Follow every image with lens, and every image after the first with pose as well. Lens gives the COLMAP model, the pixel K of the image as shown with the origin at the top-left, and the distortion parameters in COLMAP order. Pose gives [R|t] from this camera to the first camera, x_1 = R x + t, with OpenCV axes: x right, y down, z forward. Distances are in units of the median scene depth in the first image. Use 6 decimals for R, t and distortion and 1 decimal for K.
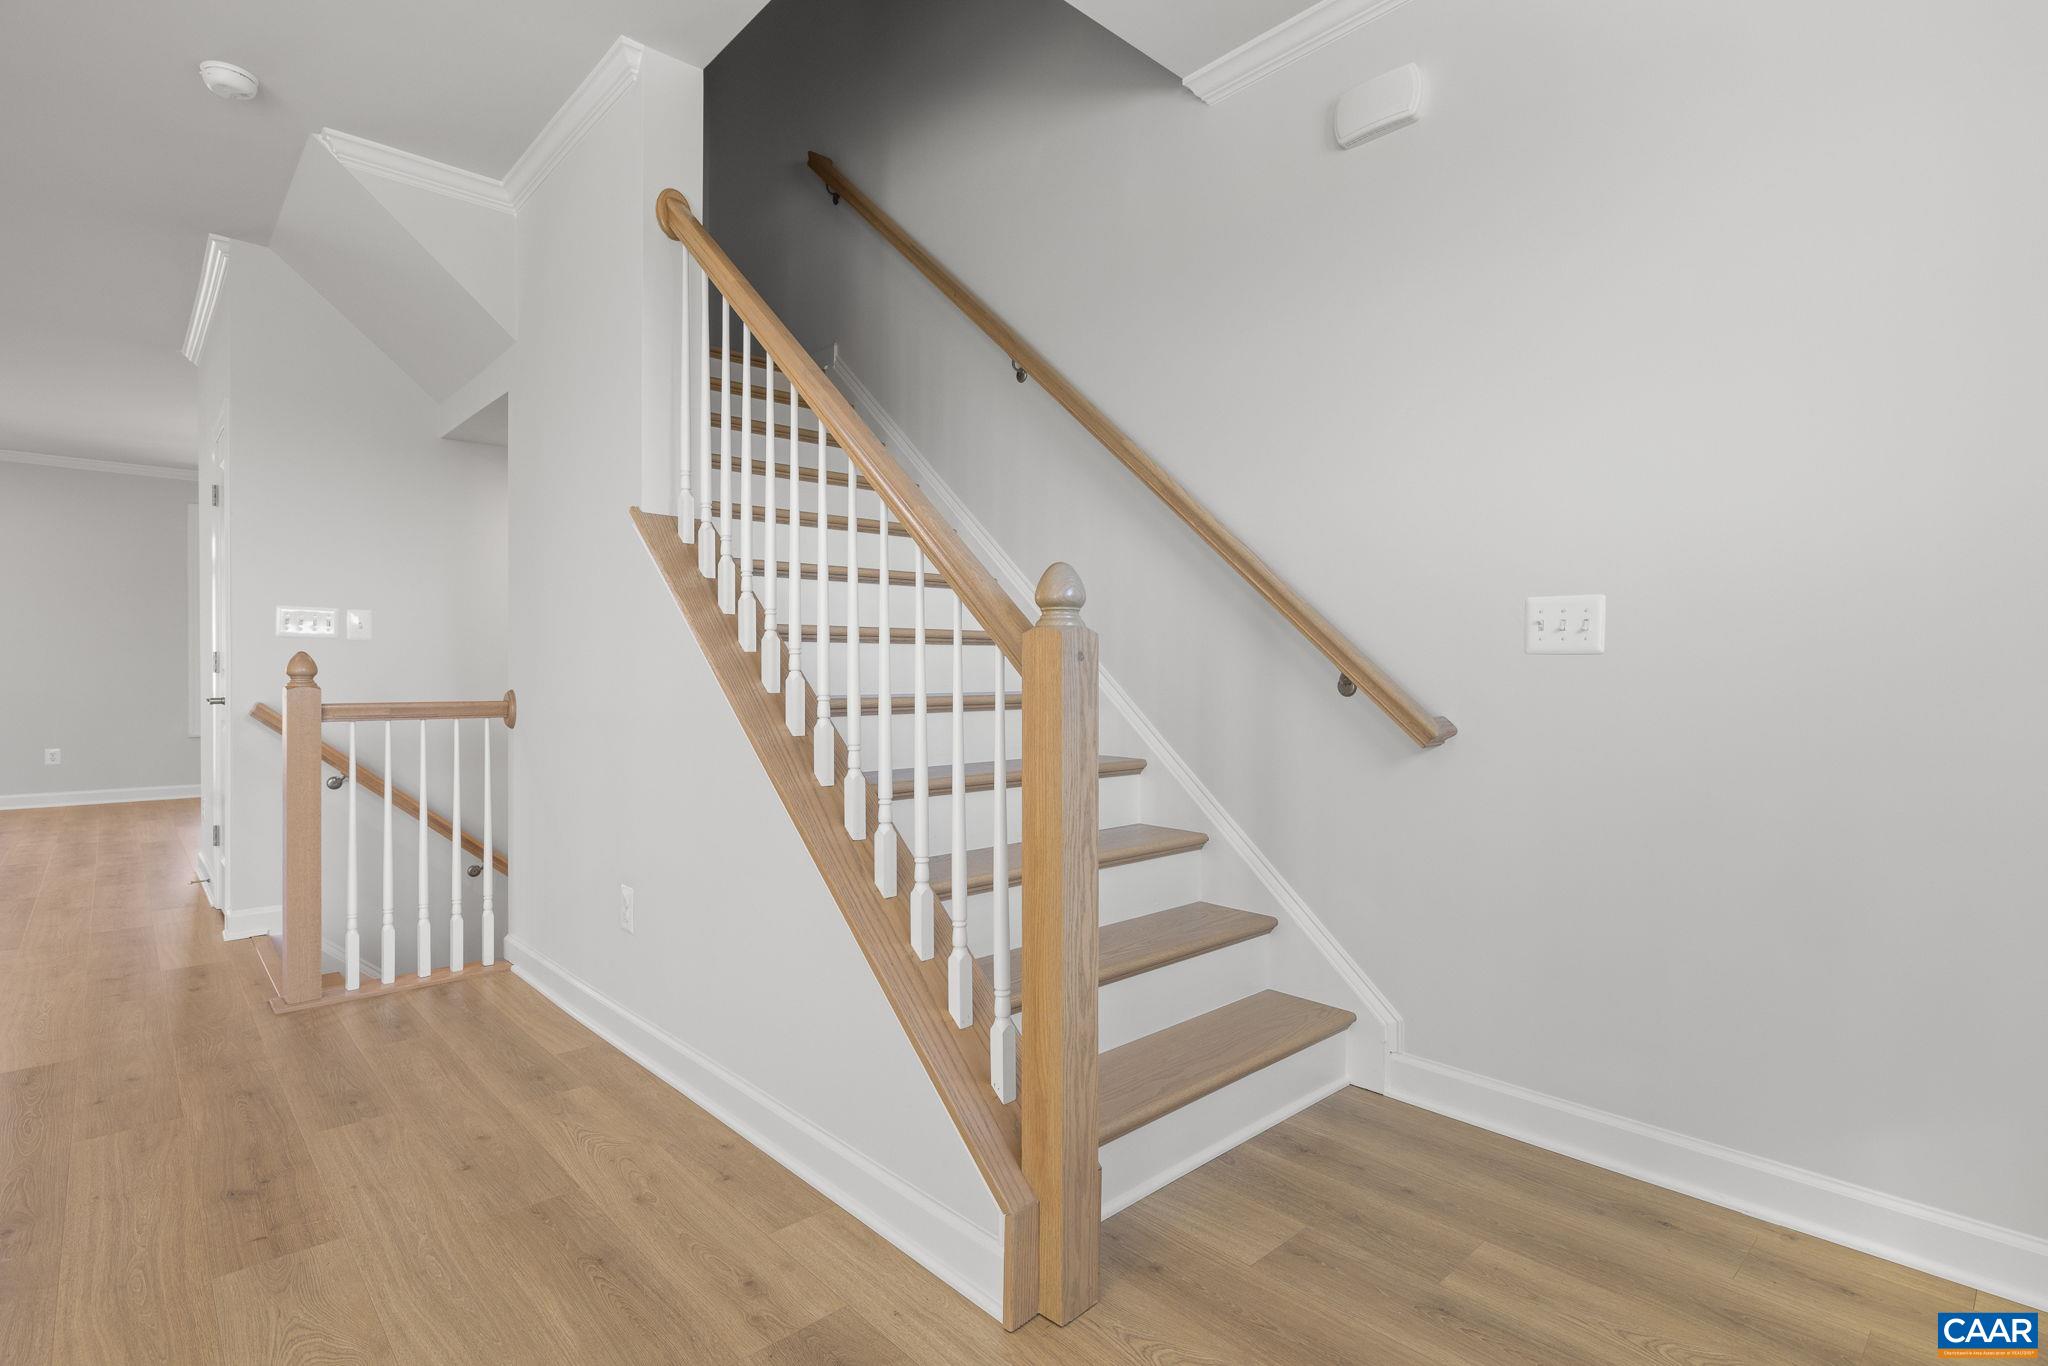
lens RADIAL K [[982.6, 0, 1016.0], [0, 982.6, 688.5], [0, 0, 1]] dist [-0.000048, -0.000677]
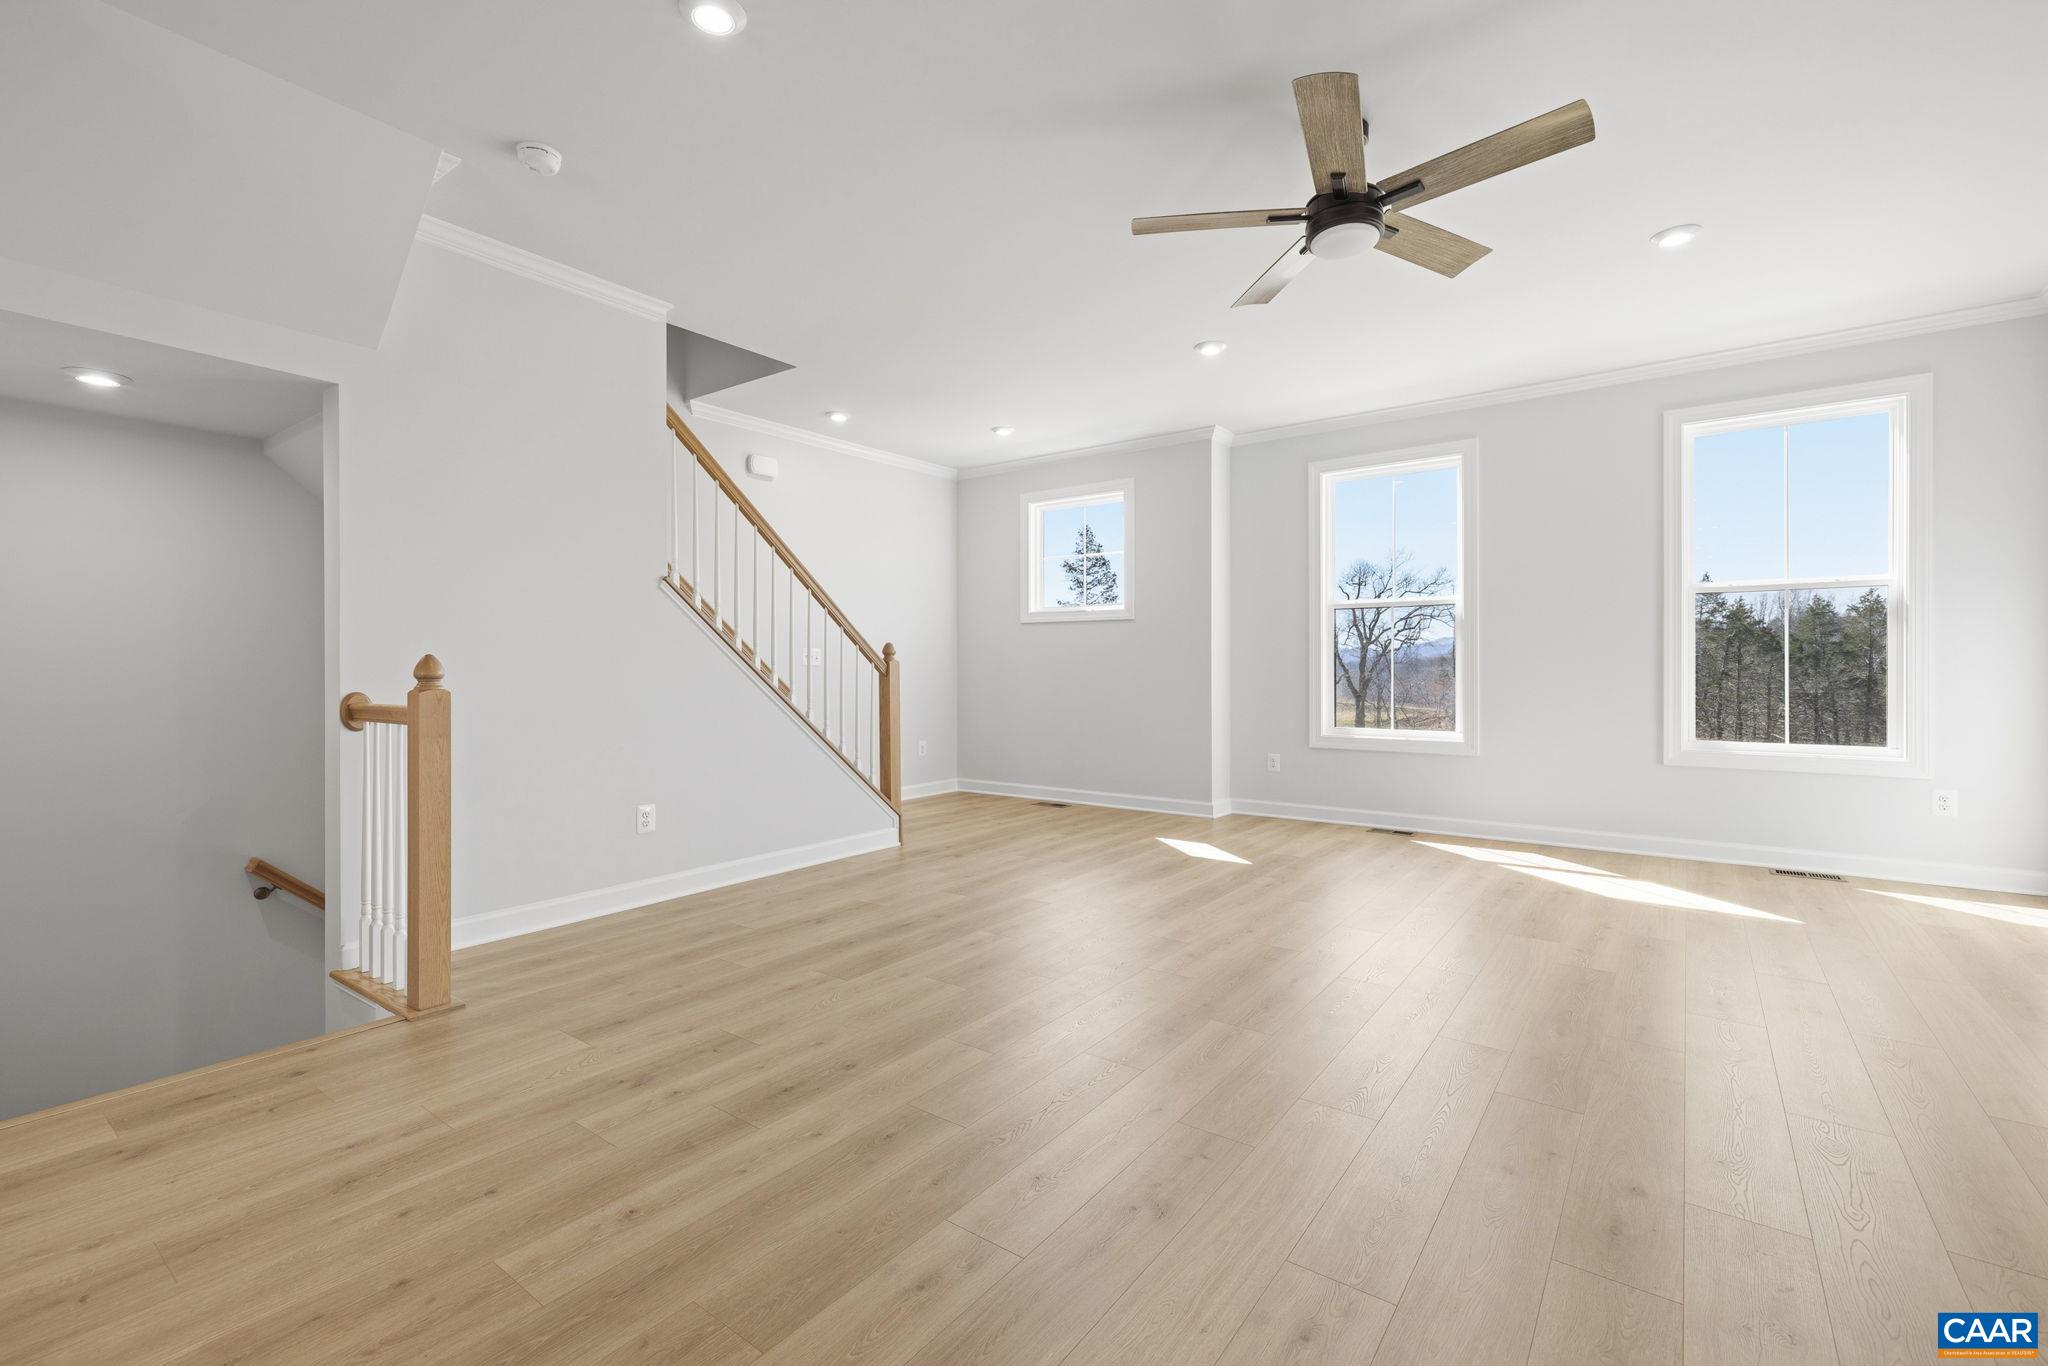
lens RADIAL K [[876.1, 0, 1019.5], [0, 876.1, 669.6], [0, 0, 1]] dist [0.001277, 0.001659]
pose [[-0.167006, -0.003163, 0.985951, -2.200934], [0.013220, 0.999898, 0.005447, -0.025589], [-0.985867, 0.013944, -0.166948, 0.715843]]
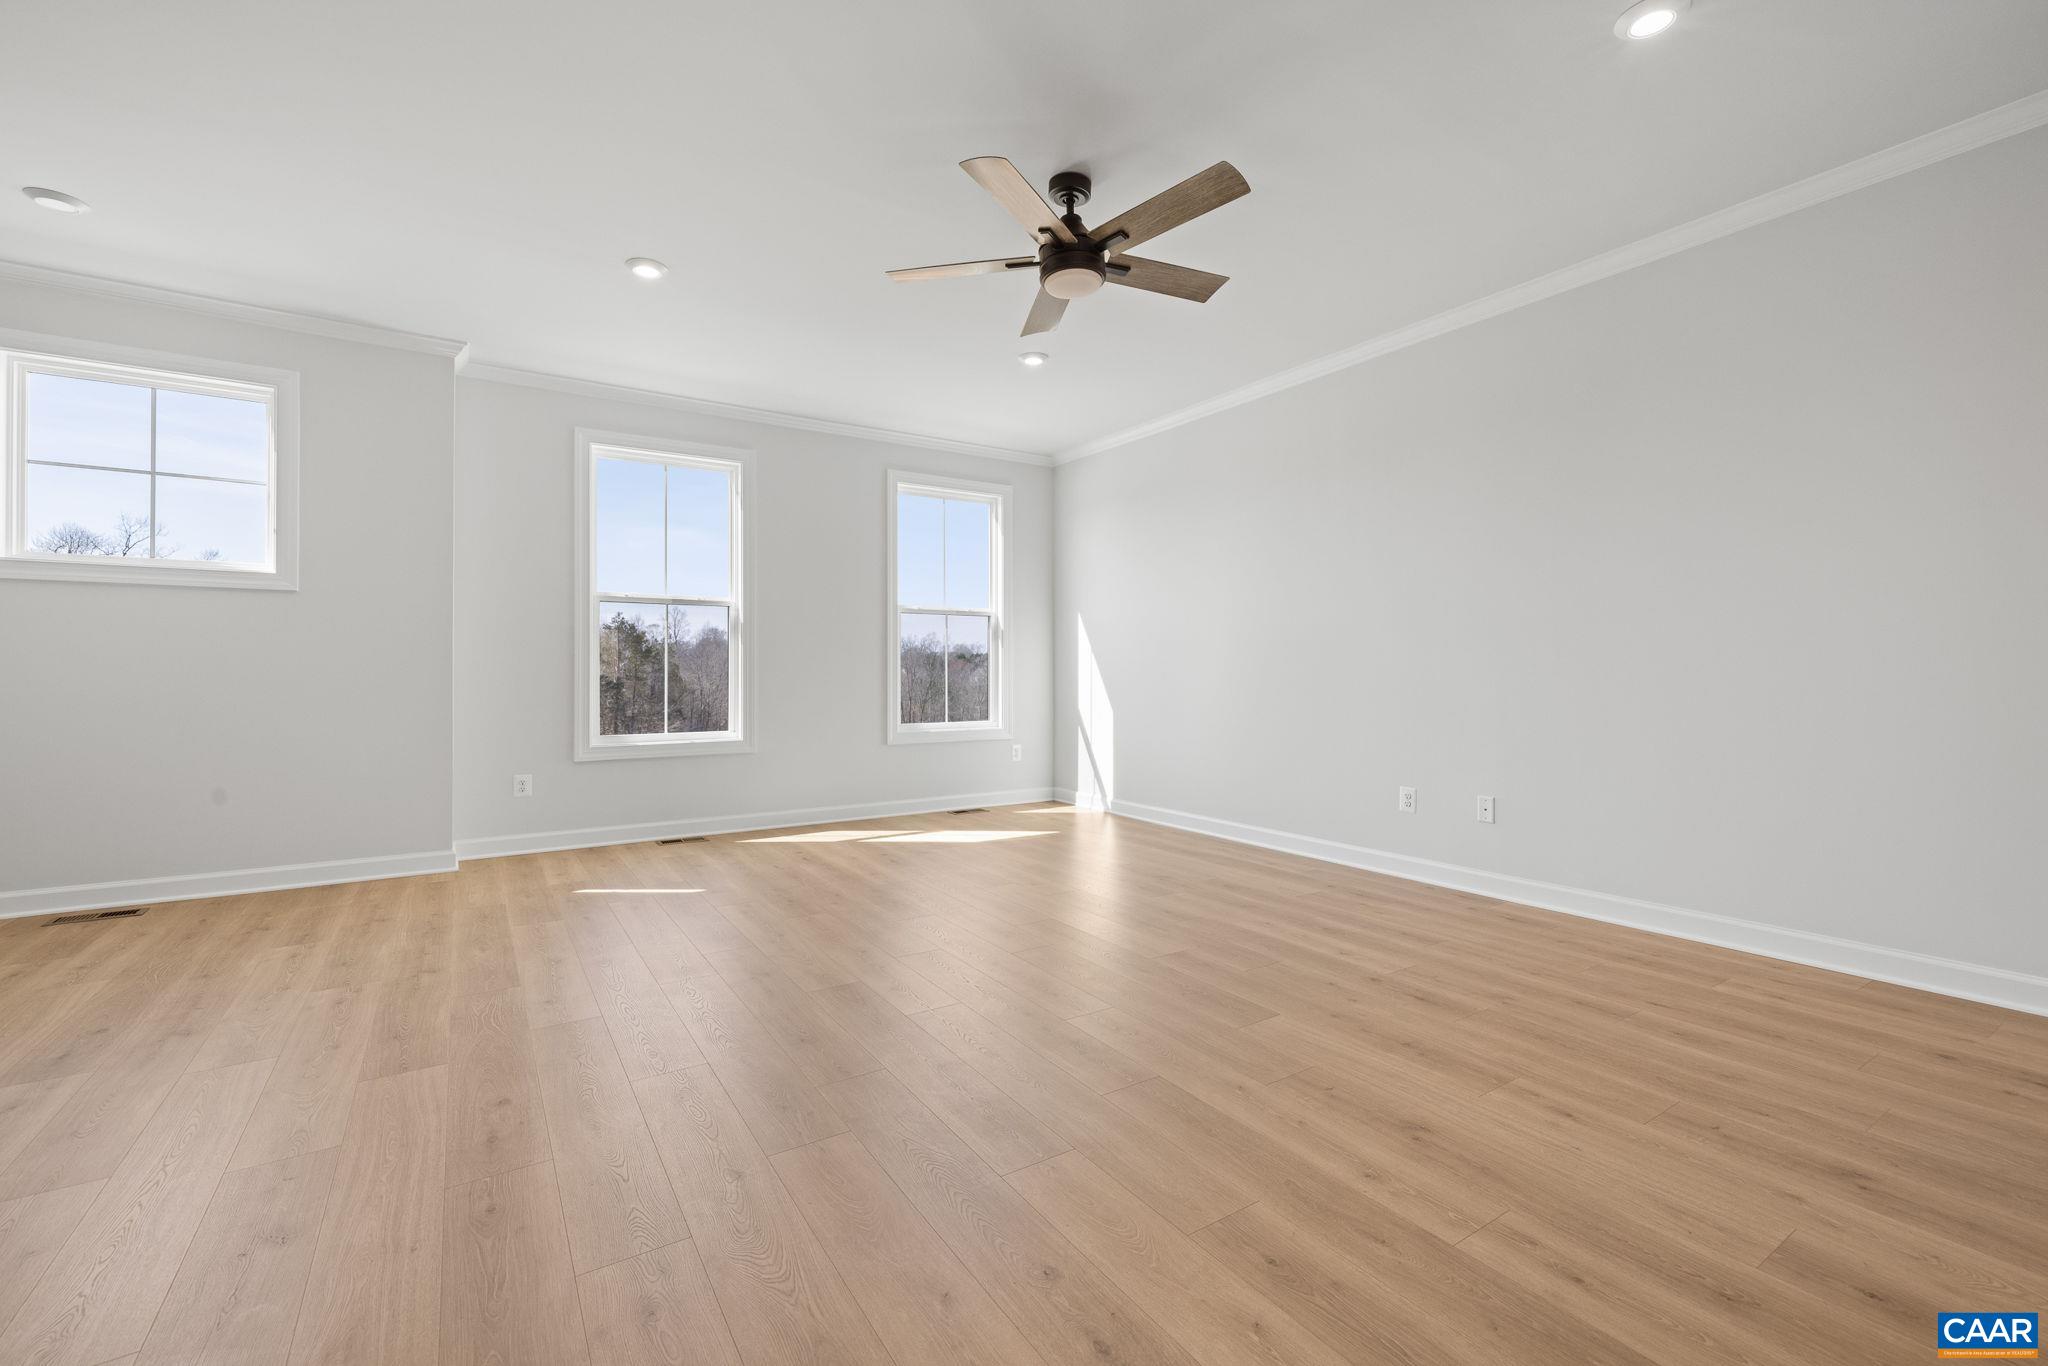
lens RADIAL K [[876.1, 0, 1005.4], [0, 876.1, 659.3], [0, 0, 1]] dist [0.001277, 0.001659]
pose [[-0.982806, 0.001951, 0.184630, -1.303107], [0.001277, 0.999992, -0.003773, -0.017434], [-0.184636, -0.003473, -0.982801, 1.361830]]
